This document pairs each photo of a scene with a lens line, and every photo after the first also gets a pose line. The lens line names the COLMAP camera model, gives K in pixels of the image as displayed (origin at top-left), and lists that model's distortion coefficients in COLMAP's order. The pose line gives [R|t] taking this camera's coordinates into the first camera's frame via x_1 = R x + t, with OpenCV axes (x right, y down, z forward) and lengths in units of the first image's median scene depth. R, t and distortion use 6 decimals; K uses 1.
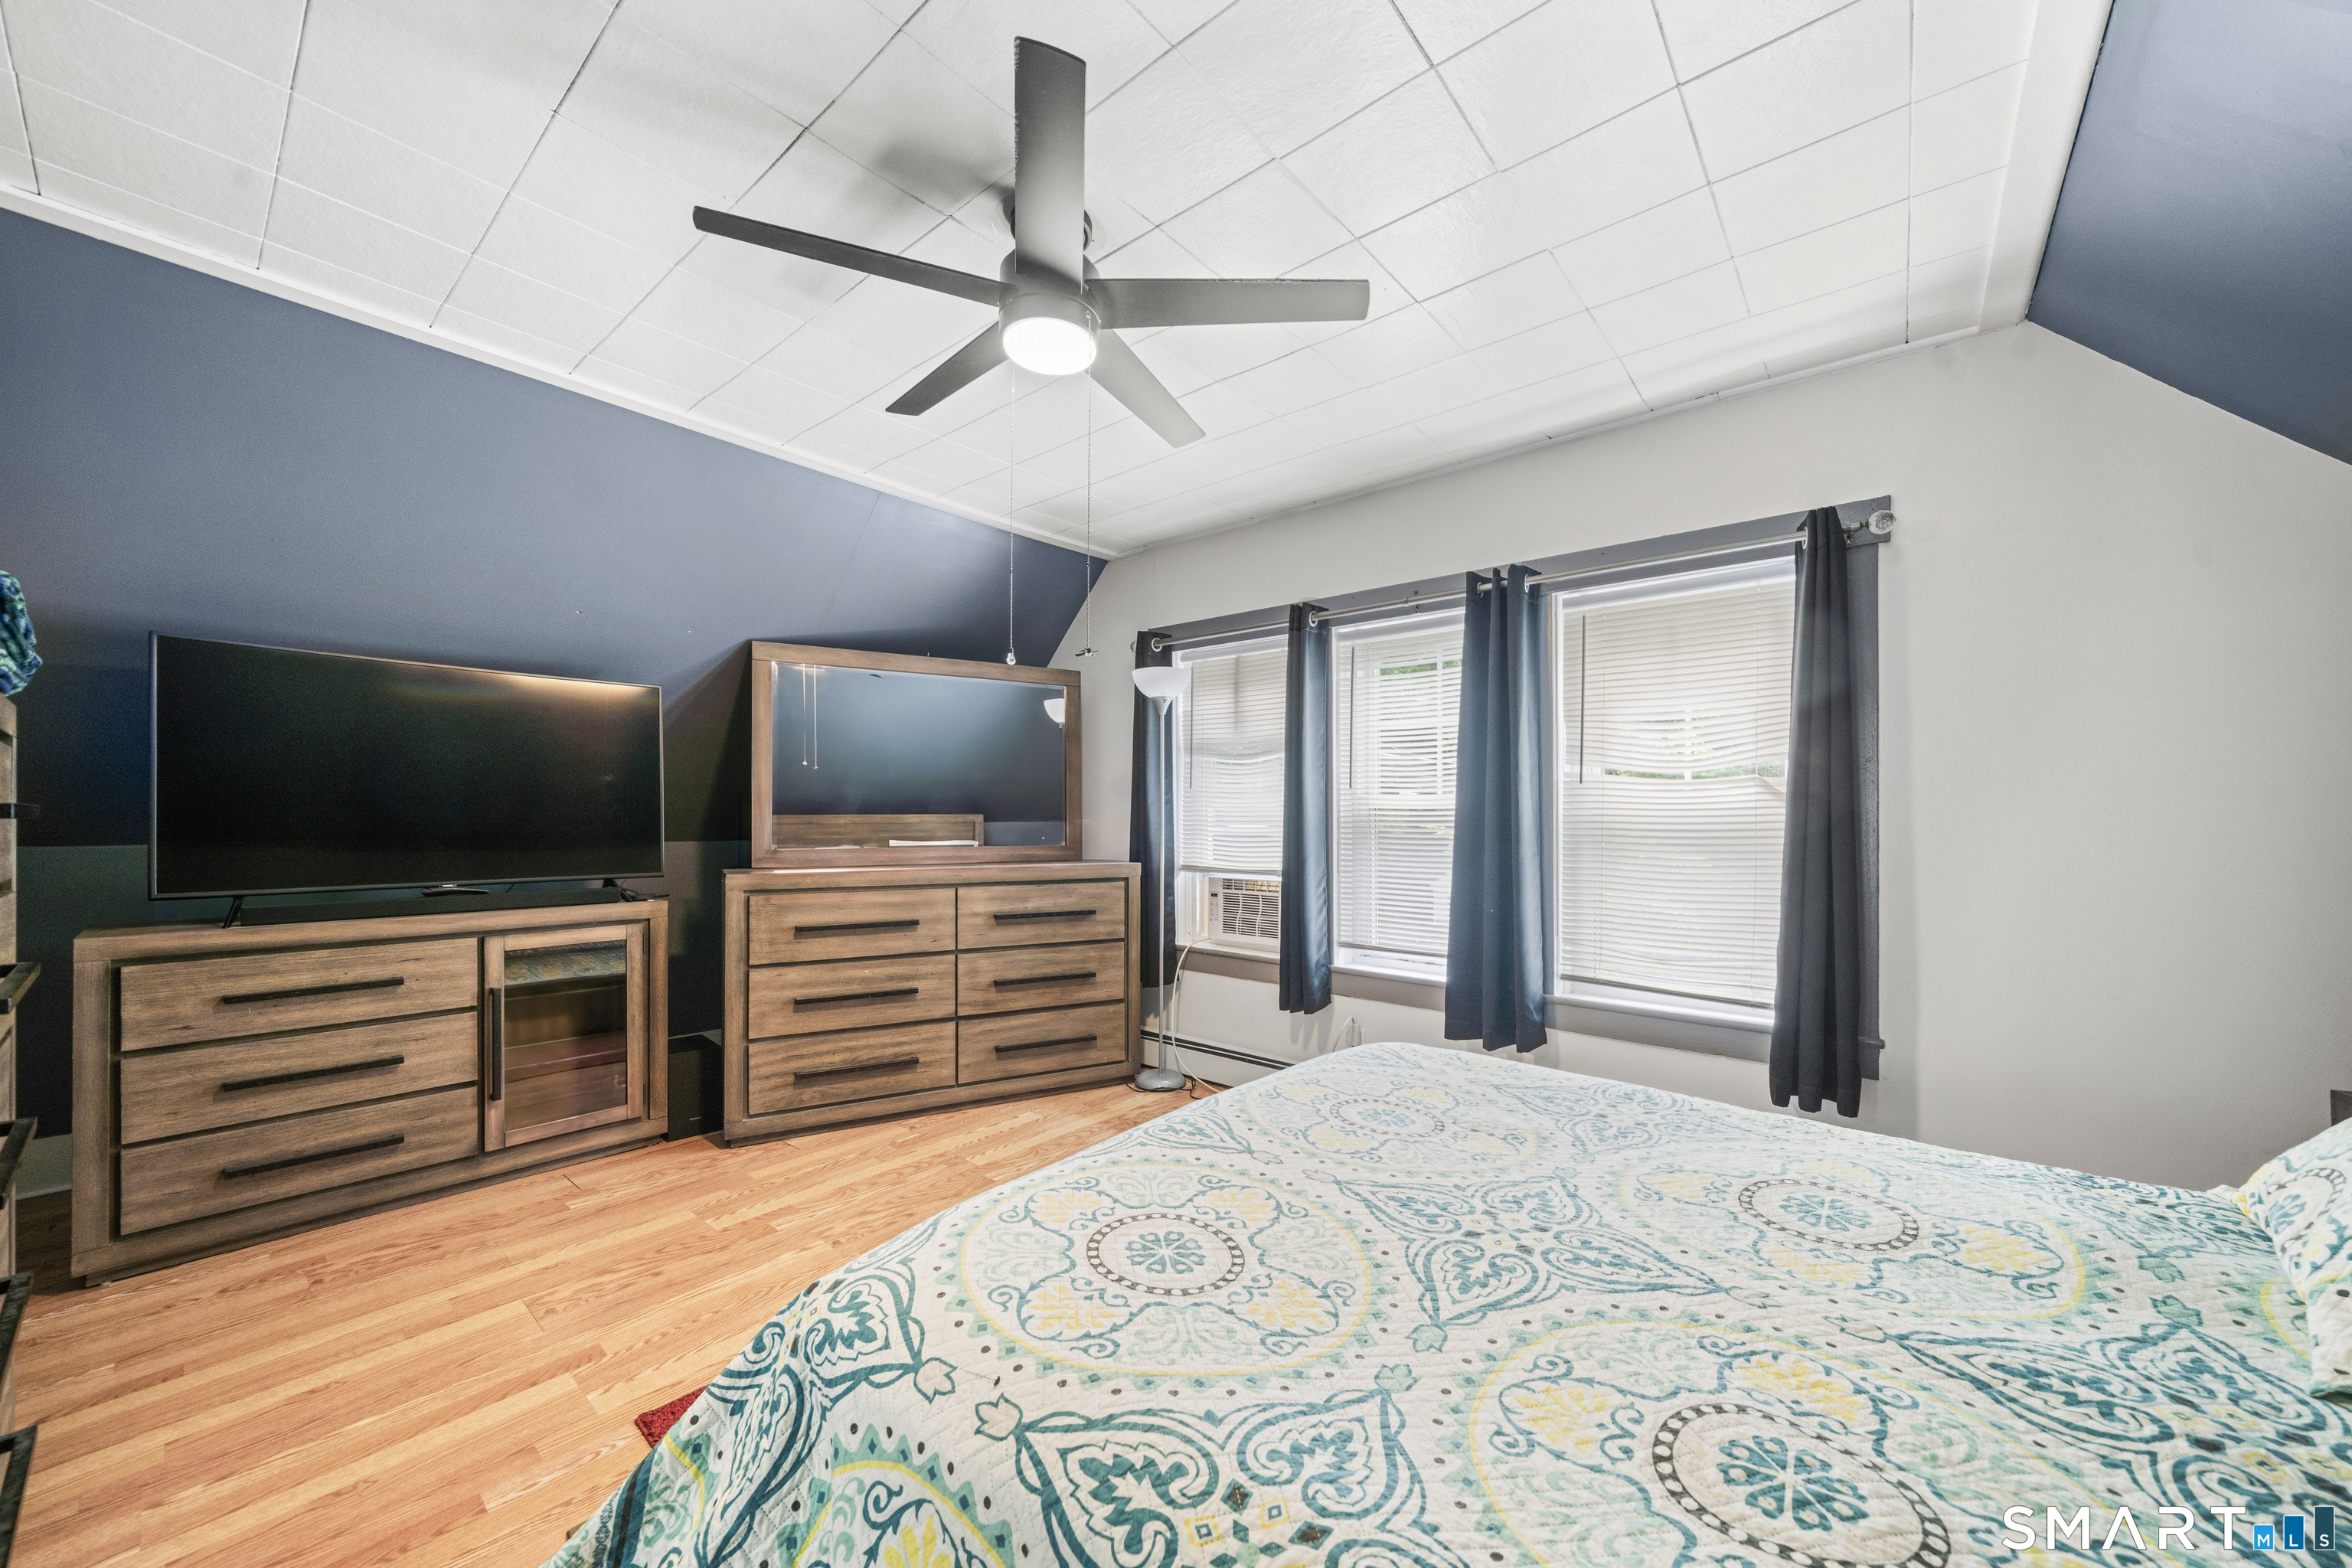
lens RADIAL K [[856.8, 0, 1157.7], [0, 856.8, 837.5], [0, 0, 1]] dist [-0.001073, -0.000056]
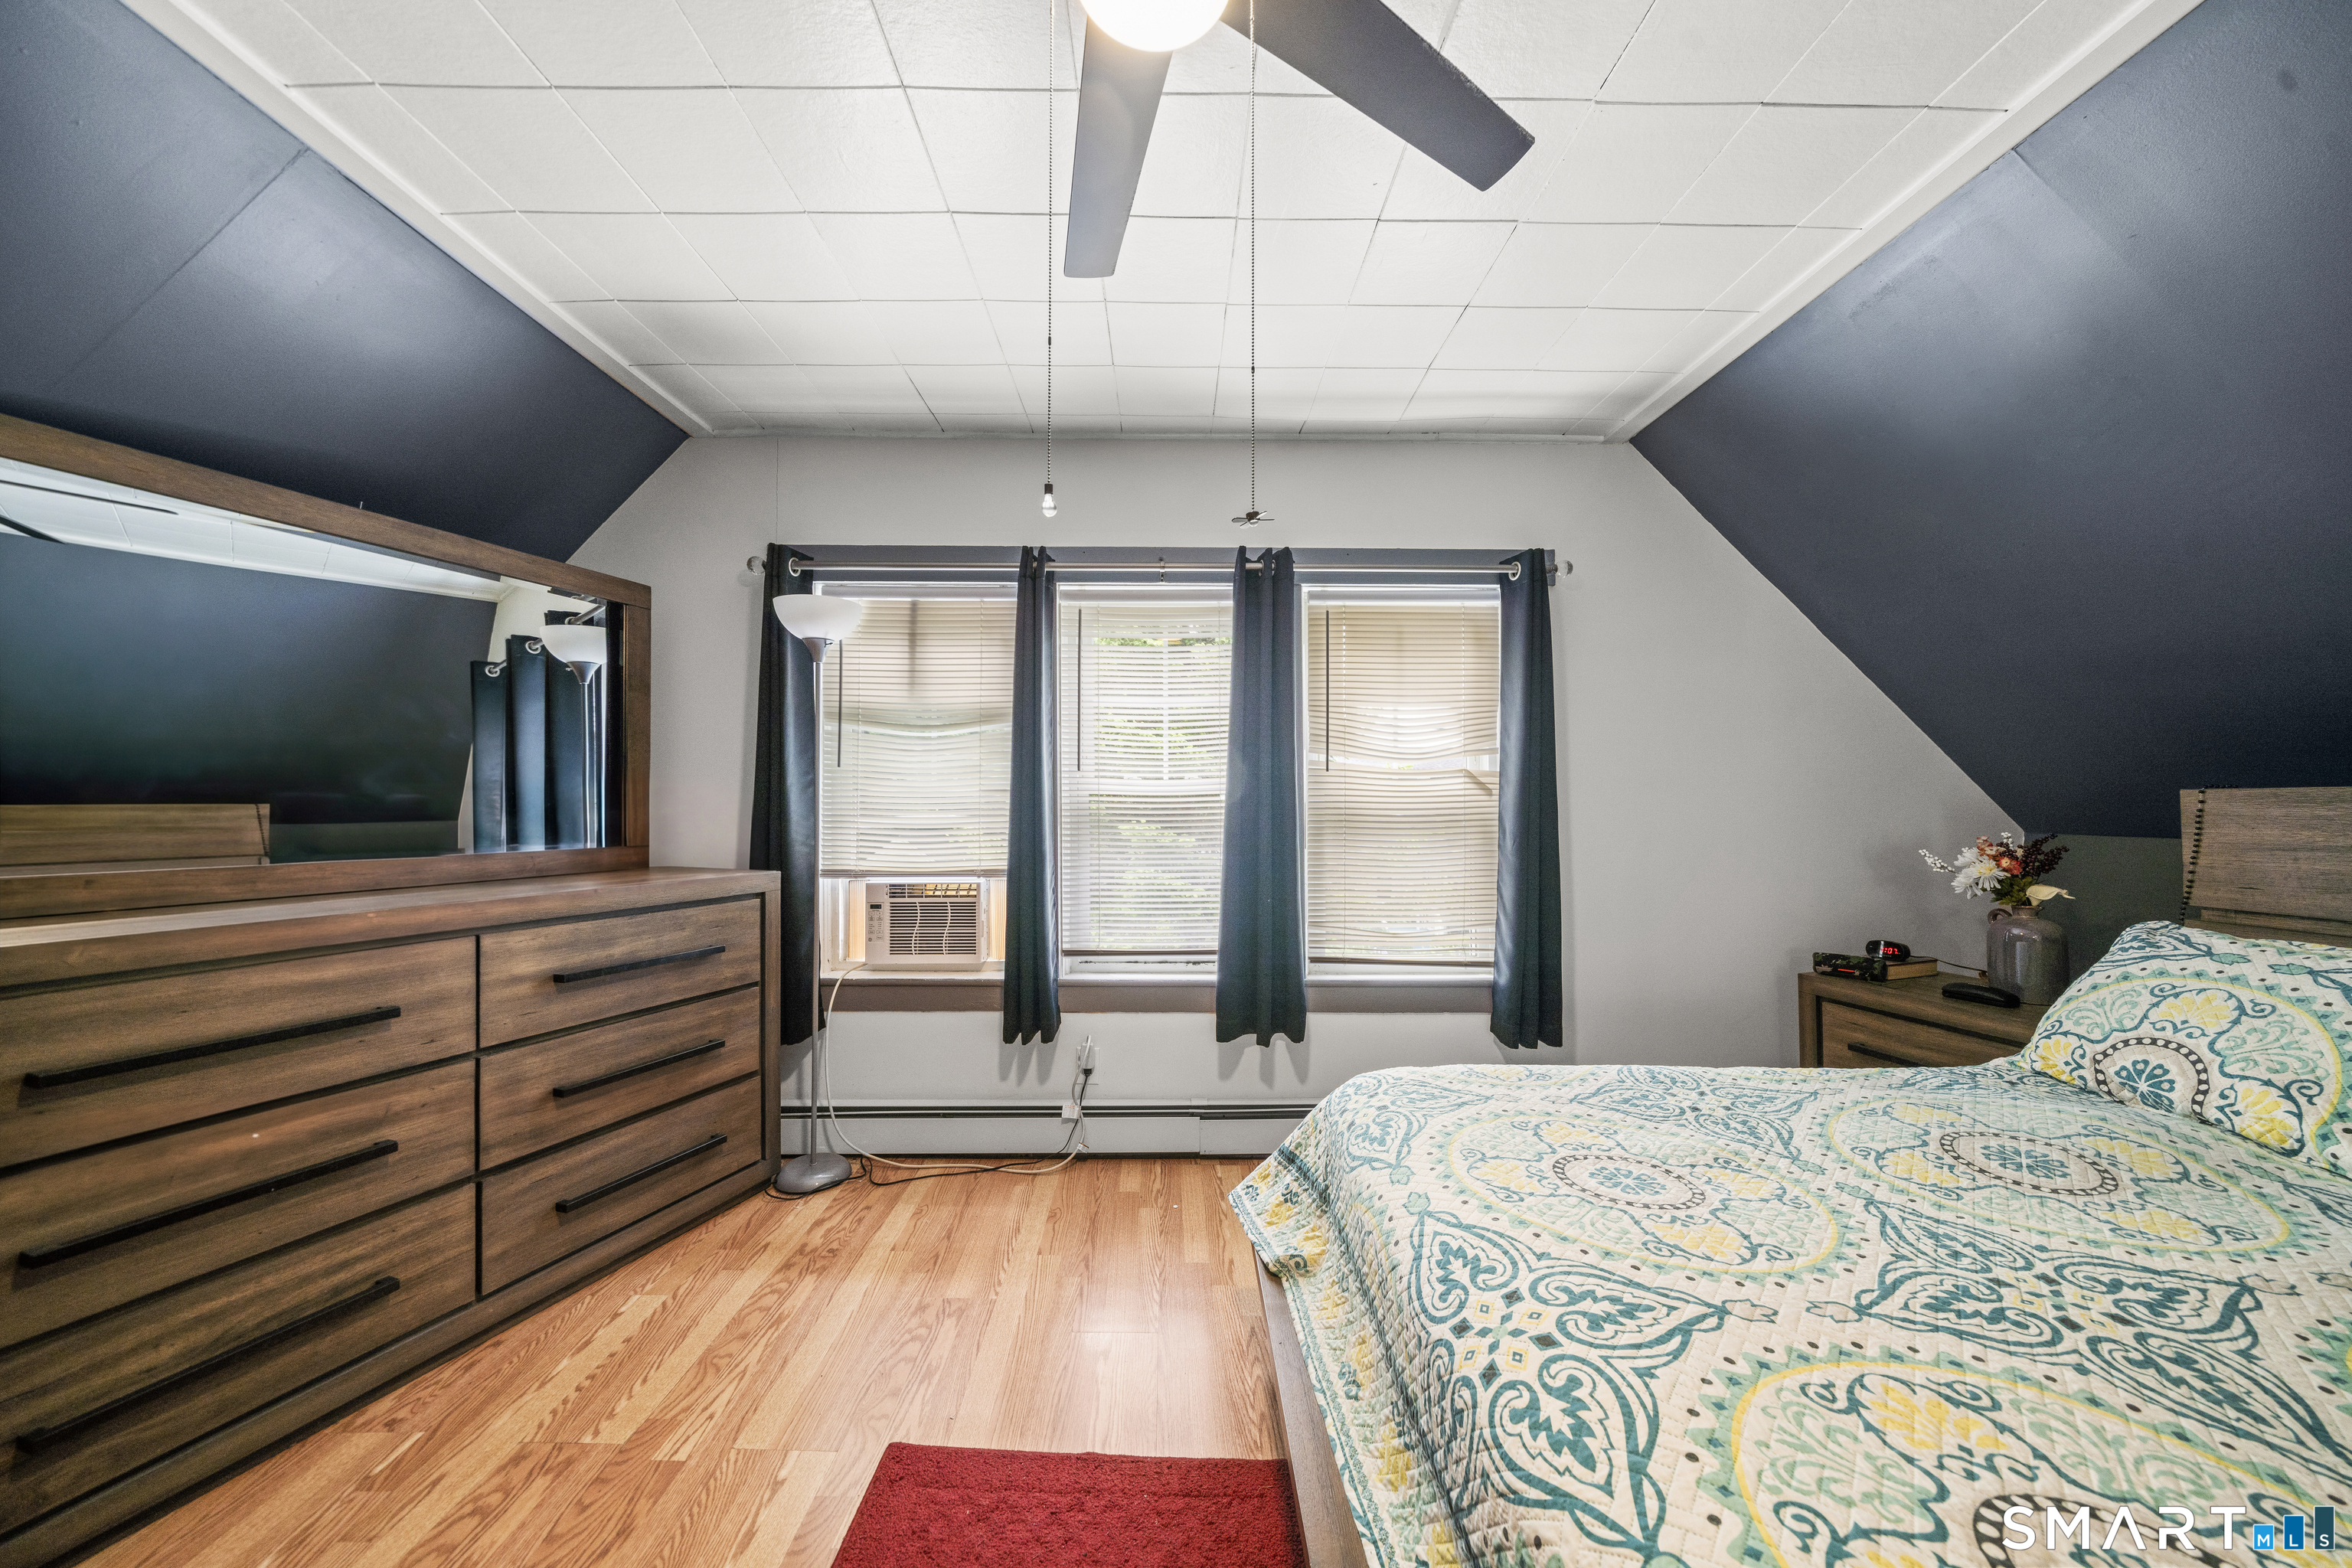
lens RADIAL K [[811.3, 0, 1174.9], [0, 811.3, 806.6], [0, 0, 1]] dist [-0.003154, -0.000230]
pose [[0.748823, -0.004495, 0.662755, -0.242352], [0.019218, 0.999704, -0.014933, -0.007142], [-0.662491, 0.023919, 0.748688, 0.316181]]
